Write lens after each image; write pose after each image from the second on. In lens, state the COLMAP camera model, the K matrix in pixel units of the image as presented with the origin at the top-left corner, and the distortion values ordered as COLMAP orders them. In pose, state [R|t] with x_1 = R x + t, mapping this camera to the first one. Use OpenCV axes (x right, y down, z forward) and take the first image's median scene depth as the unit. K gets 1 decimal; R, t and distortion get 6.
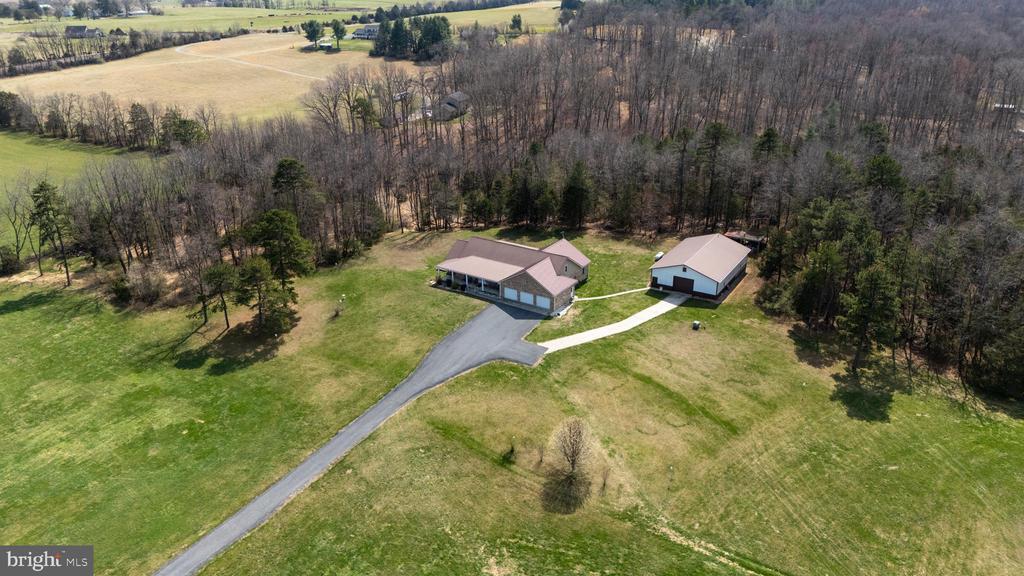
lens RADIAL K [[750.1, 0, 513.5], [0, 750.1, 294.8], [0, 0, 1]] dist [0.072408, -0.068829]
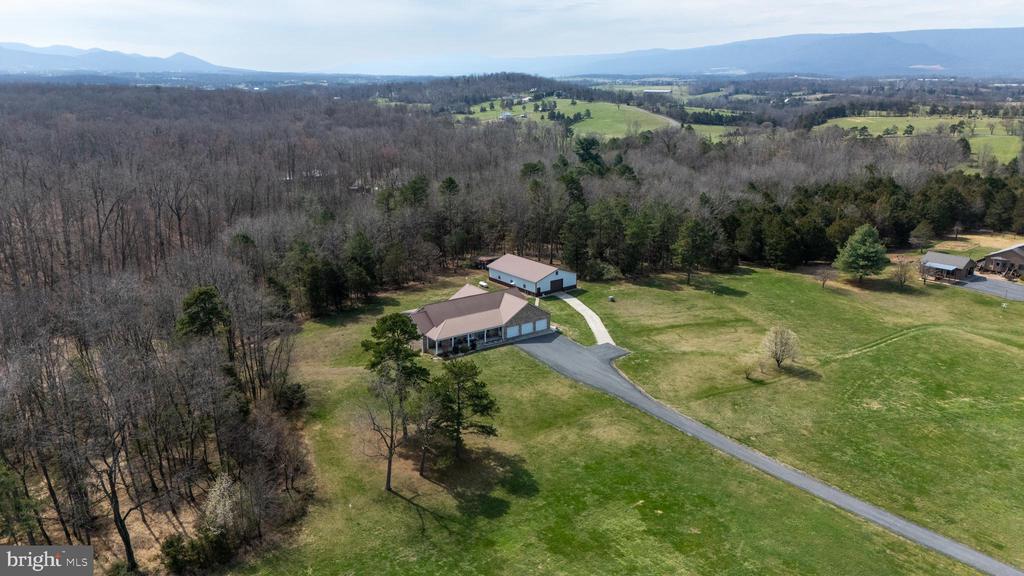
lens RADIAL K [[750.1, 0, 507.9], [0, 750.1, 284.4], [0, 0, 1]] dist [0.072408, -0.068829]
pose [[0.362875, -0.238878, 0.900699, -1.058506], [0.377268, 0.921483, 0.092396, -0.183160], [-0.852051, 0.306277, 0.424504, 0.596757]]
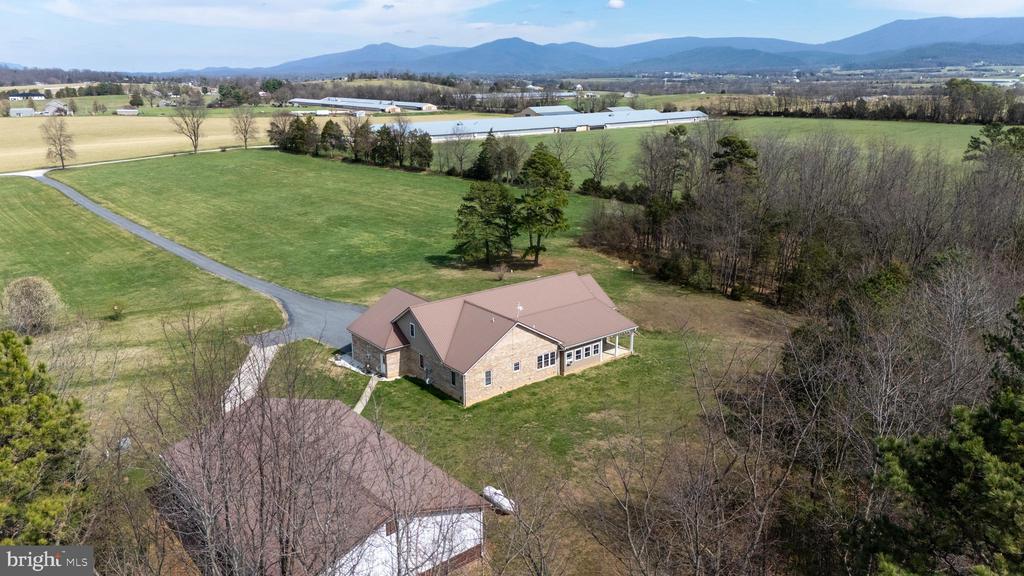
lens RADIAL K [[750.1, 0, 509.3], [0, 750.1, 285.5], [0, 0, 1]] dist [0.072408, -0.068829]
pose [[-0.315746, 0.270505, -0.909468, 0.591425], [-0.377232, 0.843706, 0.381911, -0.328777], [0.870632, 0.463667, -0.164354, 1.280119]]
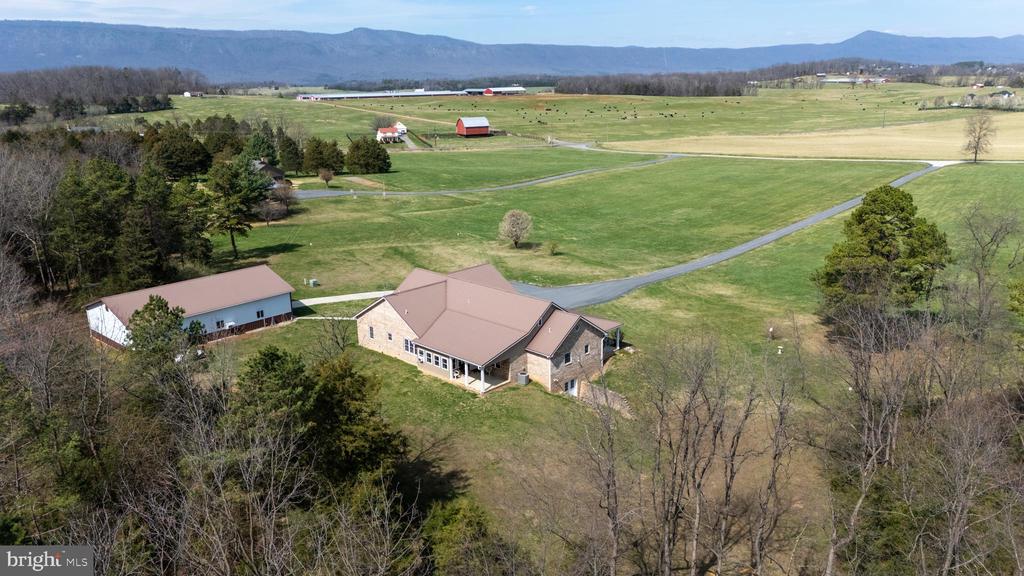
lens RADIAL K [[750.1, 0, 514.2], [0, 750.1, 289.4], [0, 0, 1]] dist [0.072408, -0.068829]
pose [[-0.982555, -0.021738, 0.184698, -0.149854], [0.101599, 0.769100, 0.631002, -0.494979], [-0.155767, 0.638759, -0.753474, 1.673661]]
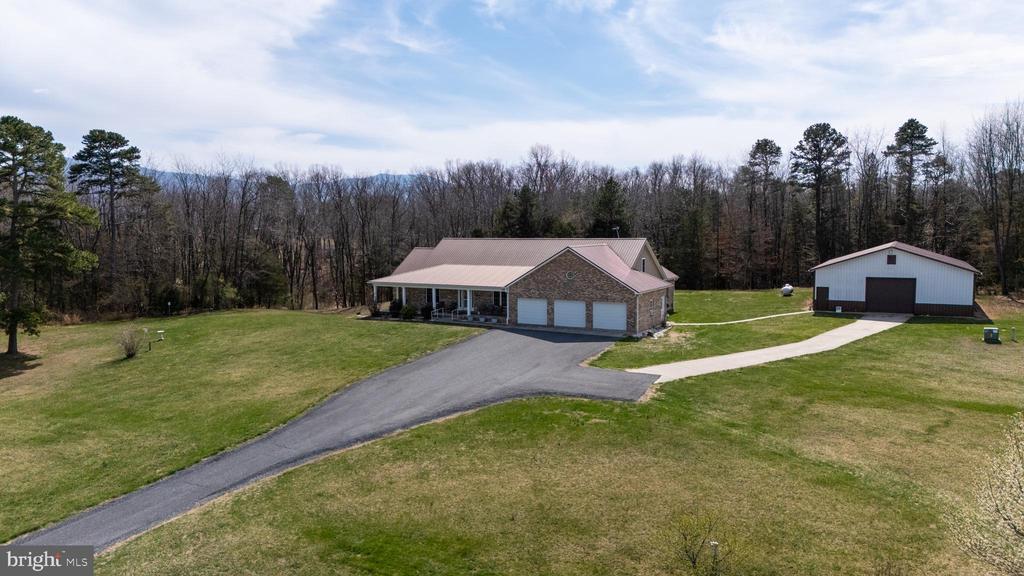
lens RADIAL K [[750.1, 0, 514.0], [0, 750.1, 287.4], [0, 0, 1]] dist [0.072408, -0.068829]
pose [[0.997102, -0.001387, 0.076064, -0.055473], [0.026448, 0.943789, -0.329489, 0.151980], [-0.071331, 0.330545, 0.941091, 0.629524]]
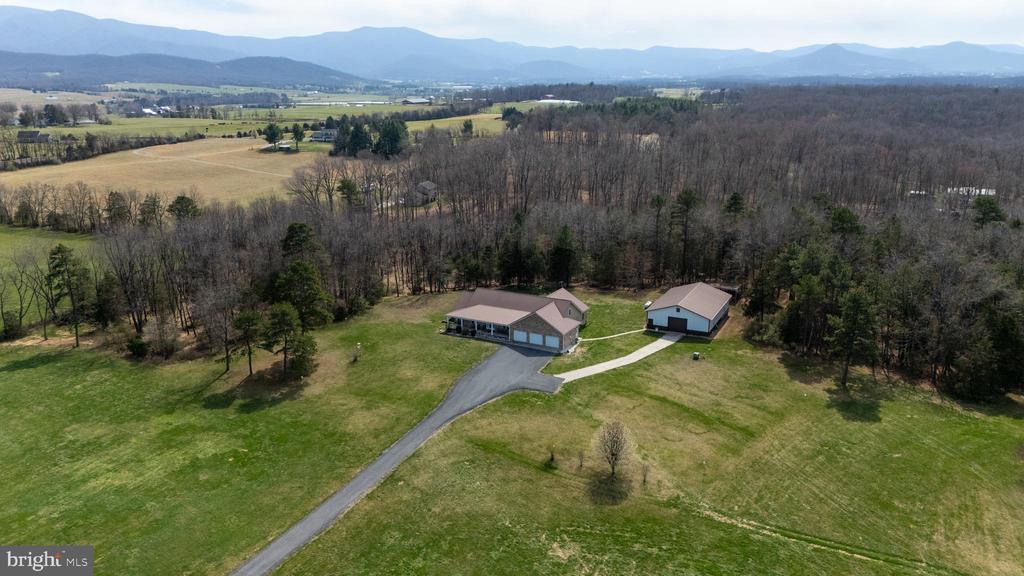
lens RADIAL K [[750.1, 0, 513.3], [0, 750.1, 291.9], [0, 0, 1]] dist [0.072408, -0.068829]
pose [[0.996158, -0.019636, 0.085348, -0.115333], [0.031745, 0.989224, -0.142930, 0.098920], [-0.081621, 0.145091, 0.986046, -0.068425]]
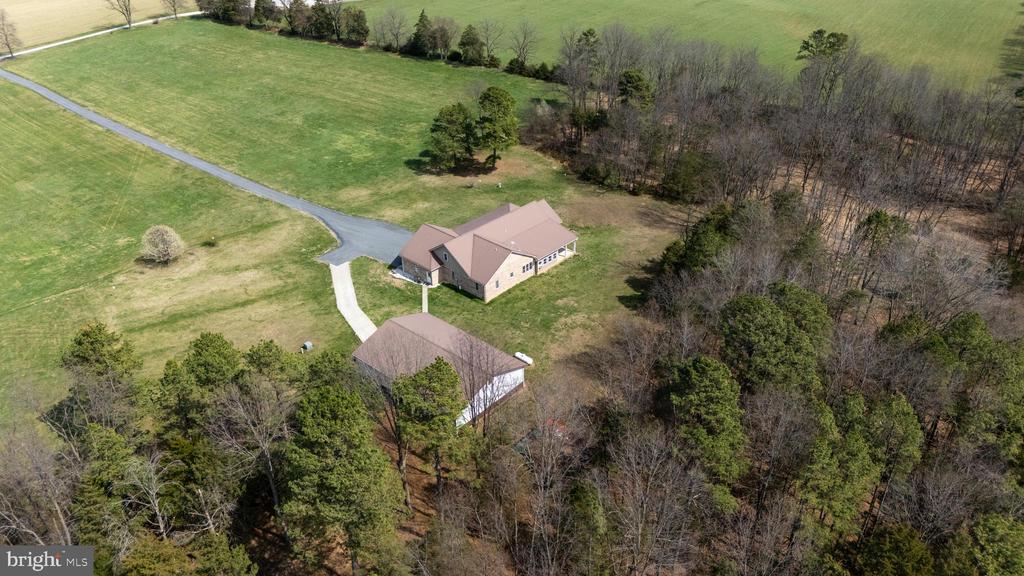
lens RADIAL K [[750.1, 0, 510.2], [0, 750.1, 291.1], [0, 0, 1]] dist [0.072408, -0.068829]
pose [[-0.174338, 0.527804, -0.831282, 0.908512], [-0.377001, 0.744108, 0.551520, -0.582317], [0.909657, 0.409545, 0.069257, 1.157707]]
